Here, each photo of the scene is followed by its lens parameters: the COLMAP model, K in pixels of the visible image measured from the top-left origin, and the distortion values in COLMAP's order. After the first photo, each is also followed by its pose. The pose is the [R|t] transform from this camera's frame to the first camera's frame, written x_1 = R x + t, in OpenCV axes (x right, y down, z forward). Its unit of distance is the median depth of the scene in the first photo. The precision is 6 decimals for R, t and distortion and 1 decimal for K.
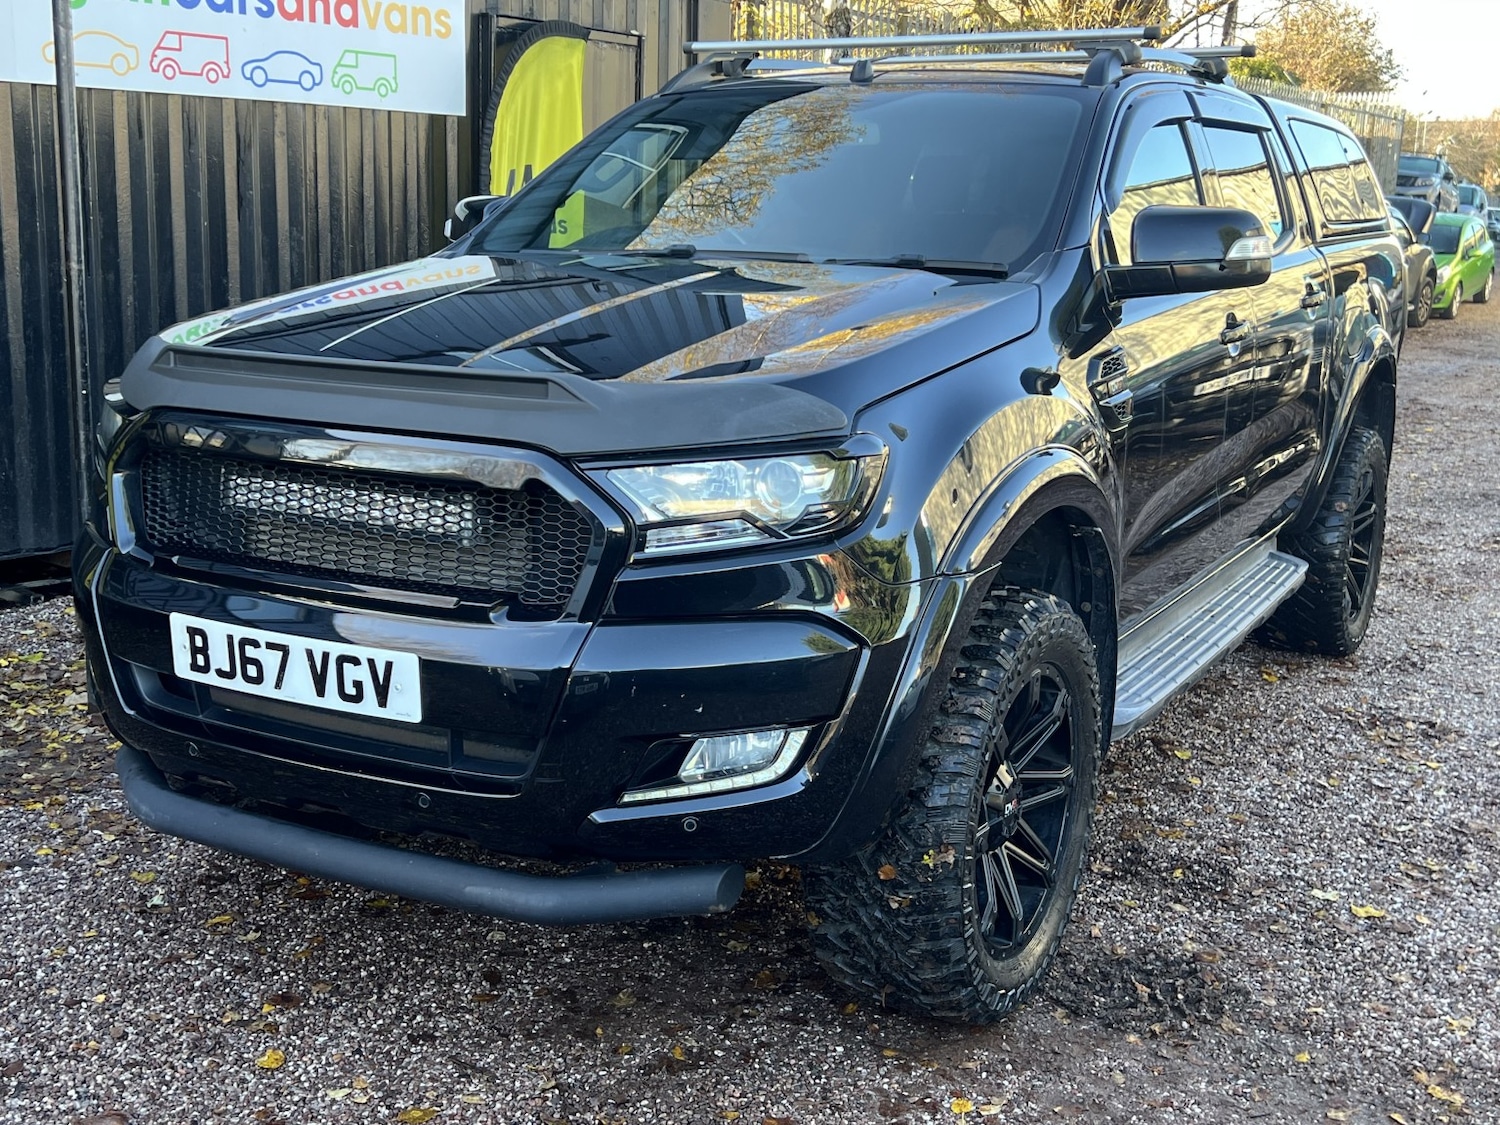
lens RADIAL K [[1727.4, 0, 750.0], [0, 1727.4, 562.5], [0, 0, 1]] dist [0.104494, -0.230479]
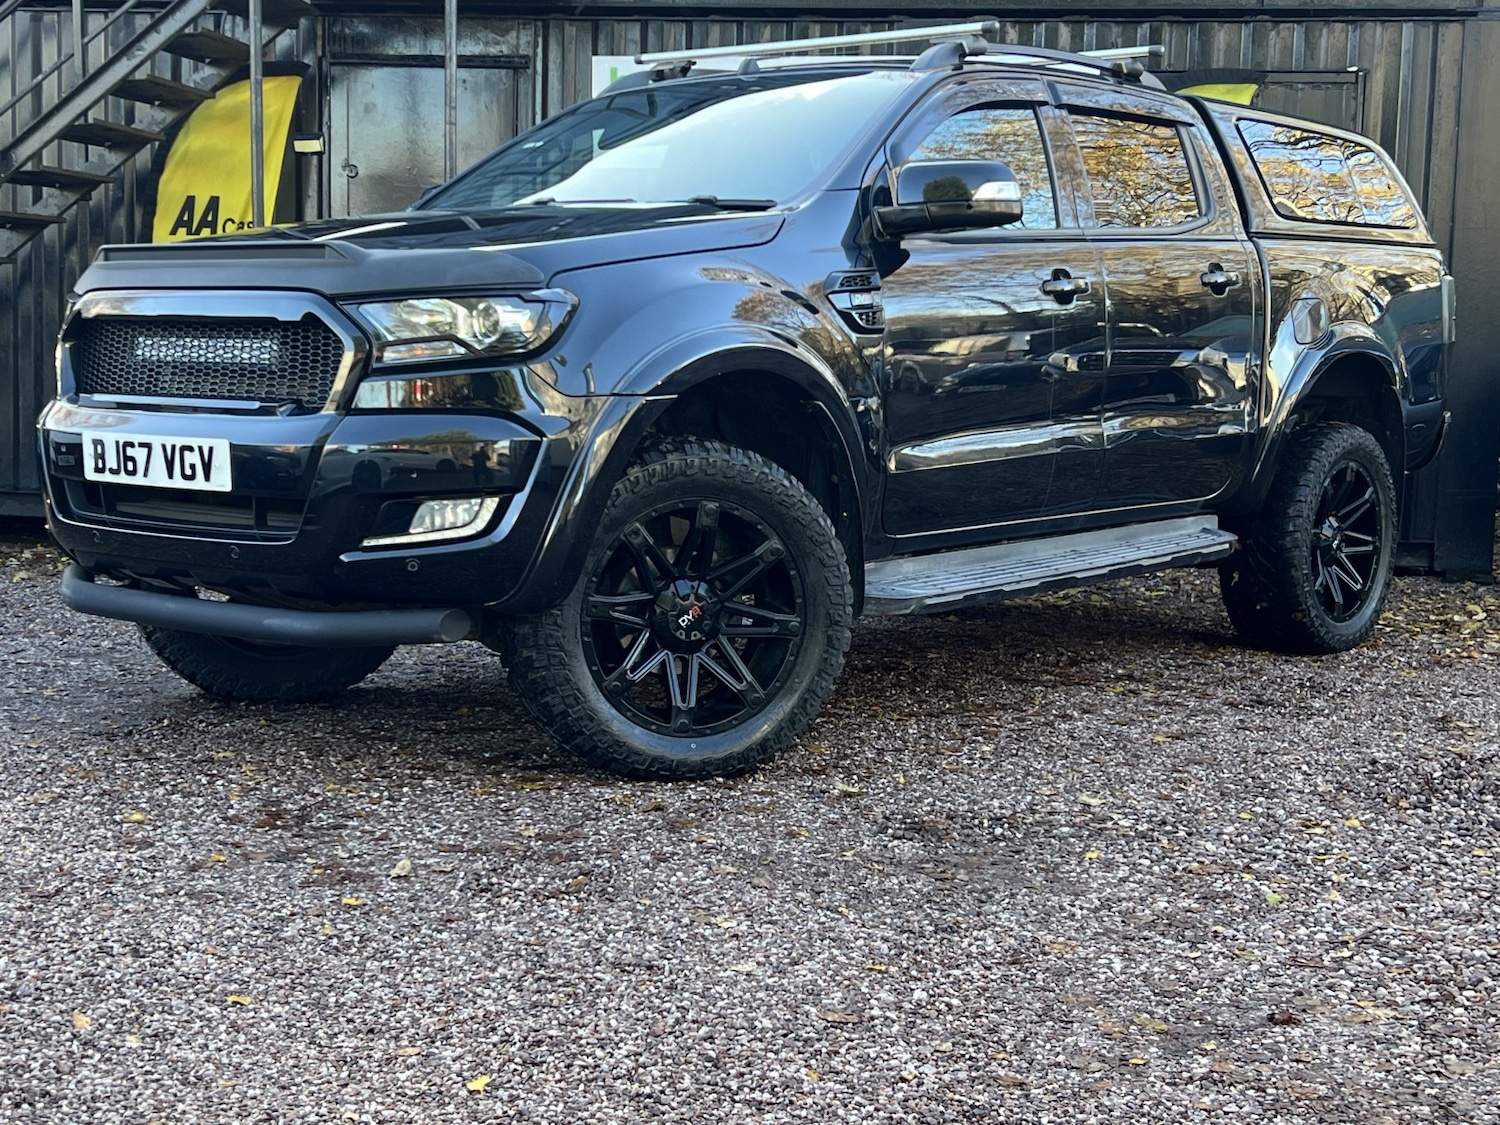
lens RADIAL K [[2187.6, 0, 750.0], [0, 2187.6, 562.5], [0, 0, 1]] dist [0.183574, -0.534454]
pose [[0.983966, 0.012690, -0.177906, 0.456822], [-0.031283, 0.994282, -0.102097, 0.270914], [0.175593, 0.106025, 0.978737, -0.555577]]
